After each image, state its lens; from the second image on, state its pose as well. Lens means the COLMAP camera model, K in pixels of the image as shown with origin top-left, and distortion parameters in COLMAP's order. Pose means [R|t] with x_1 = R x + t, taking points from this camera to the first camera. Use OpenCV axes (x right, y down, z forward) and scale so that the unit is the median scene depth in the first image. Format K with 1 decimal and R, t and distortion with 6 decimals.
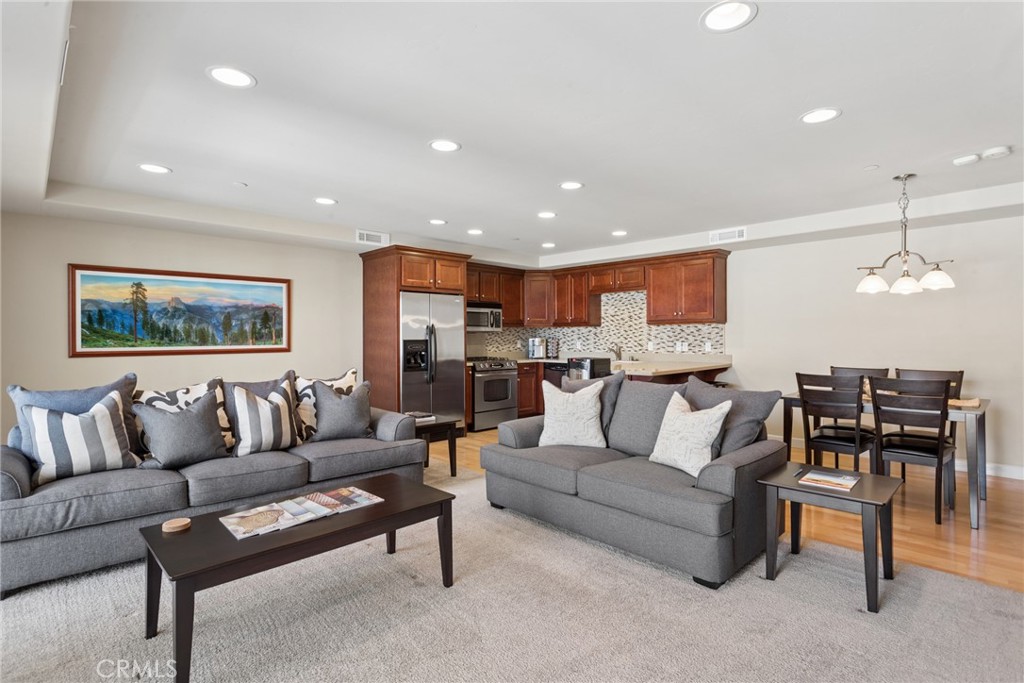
lens RADIAL K [[501.8, 0, 516.4], [0, 501.8, 337.5], [0, 0, 1]] dist [-0.014033, 0.008171]
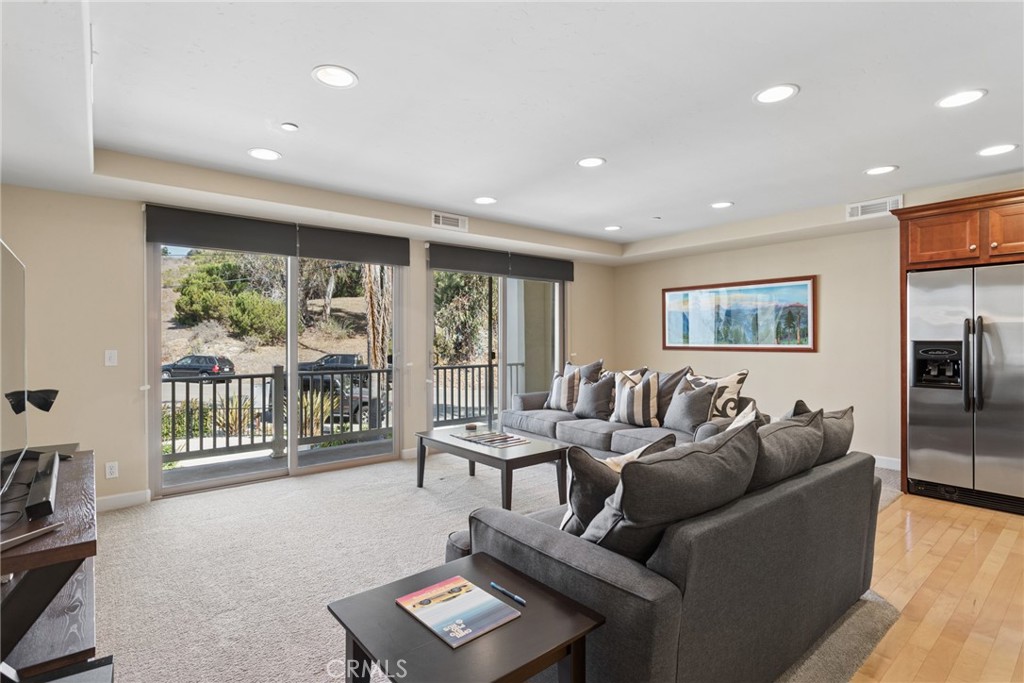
lens RADIAL K [[501.8, 0, 507.3], [0, 501.8, 338.9], [0, 0, 1]] dist [-0.014033, 0.008171]
pose [[-0.092516, 0.005929, -0.995694, 0.455230], [0.000525, 0.999982, 0.005905, -0.002029], [0.995711, 0.000023, -0.092517, 0.436677]]
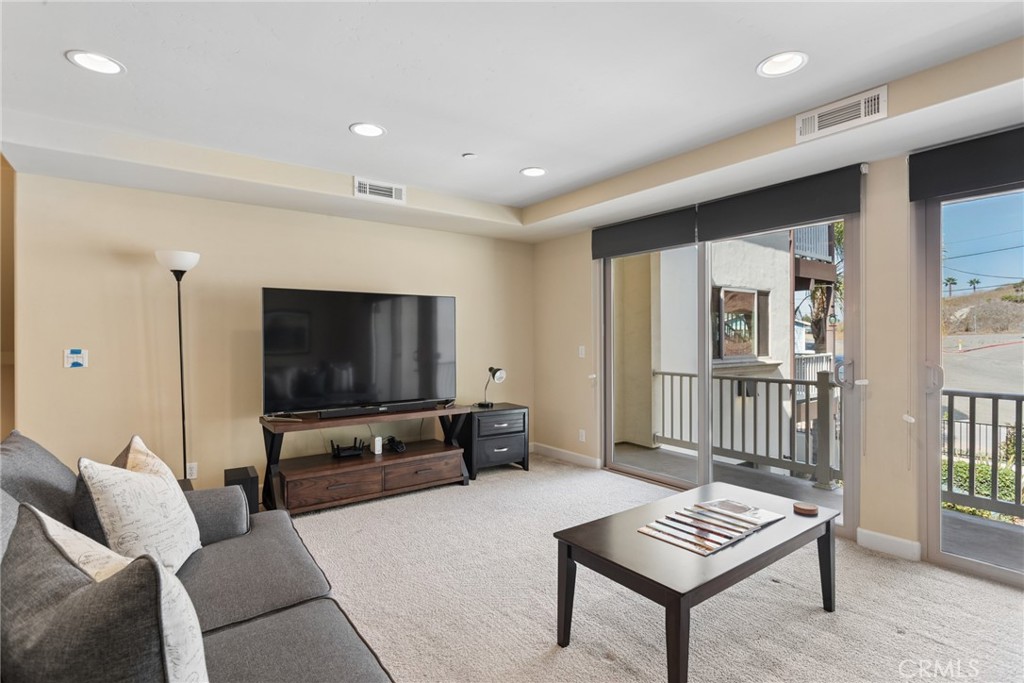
lens RADIAL K [[501.8, 0, 512.4], [0, 501.8, 337.1], [0, 0, 1]] dist [-0.014033, 0.008171]
pose [[-0.989882, 0.005051, 0.141802, -0.066588], [0.005405, 0.999983, 0.002109, -0.001728], [-0.141789, 0.002854, -0.989893, 0.697437]]
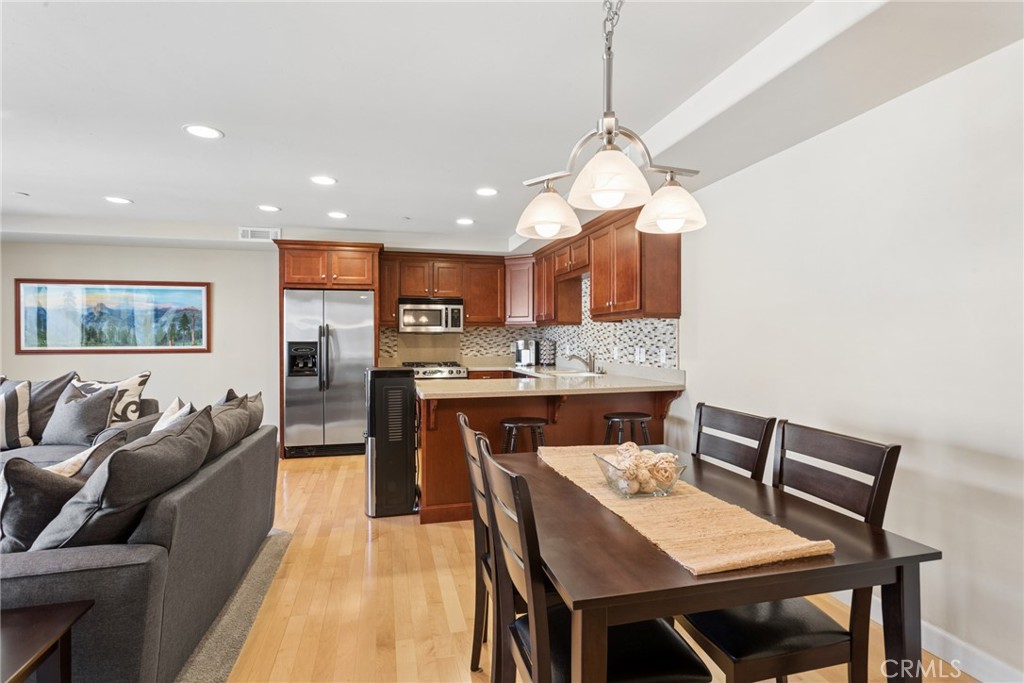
lens RADIAL K [[501.8, 0, 514.0], [0, 501.8, 337.8], [0, 0, 1]] dist [-0.014033, 0.008171]
pose [[0.866212, 0.002159, -0.499672, 0.518652], [-0.002758, 0.999996, -0.000461, -0.002642], [0.499669, 0.001777, 0.866215, 0.359355]]
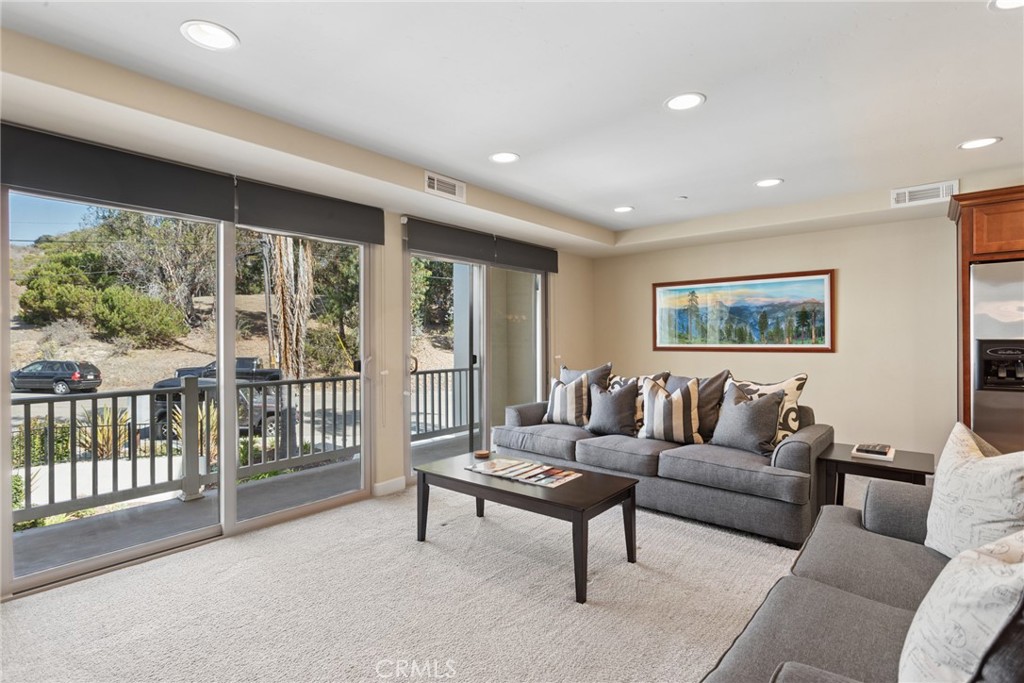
lens RADIAL K [[501.8, 0, 507.1], [0, 501.8, 339.9], [0, 0, 1]] dist [-0.014033, 0.008171]
pose [[0.096422, 0.006198, -0.995321, 0.303199], [0.003155, 0.999974, 0.006533, -0.000669], [0.995336, -0.003770, 0.096400, 0.301038]]
